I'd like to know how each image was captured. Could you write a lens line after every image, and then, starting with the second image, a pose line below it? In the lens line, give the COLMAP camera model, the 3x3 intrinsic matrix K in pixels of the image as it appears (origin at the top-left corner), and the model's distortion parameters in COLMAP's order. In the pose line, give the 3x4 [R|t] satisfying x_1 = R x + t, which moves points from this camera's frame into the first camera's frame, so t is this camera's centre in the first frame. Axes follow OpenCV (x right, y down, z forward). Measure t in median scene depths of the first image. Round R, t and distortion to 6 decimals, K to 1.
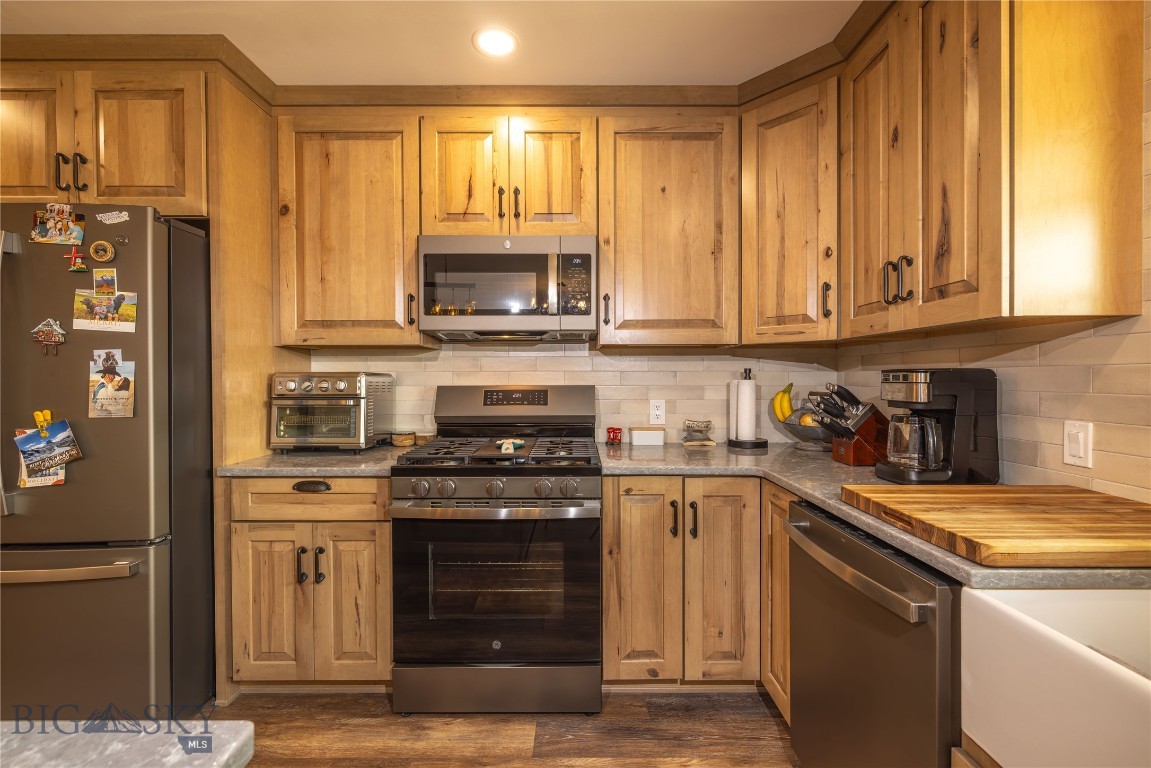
lens RADIAL K [[465.4, 0, 577.4], [0, 465.4, 380.1], [0, 0, 1]] dist [-0.000944, 0.000167]
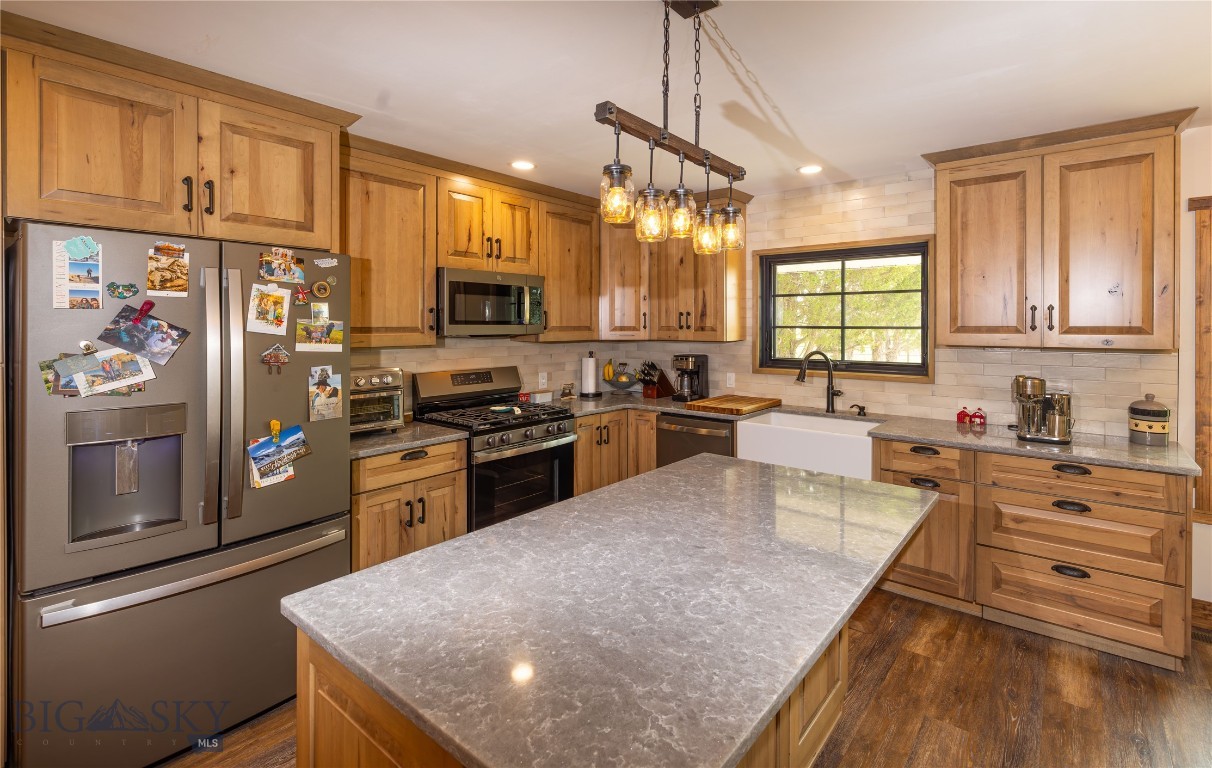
lens RADIAL K [[574.3, 0, 608.1], [0, 574.3, 321.8], [0, 0, 1]] dist [-0.000087, -0.000067]
pose [[0.652418, -0.001929, 0.757857, -1.482777], [0.008879, 0.999948, -0.005099, -0.151245], [-0.757808, 0.010056, 0.652400, -0.541998]]
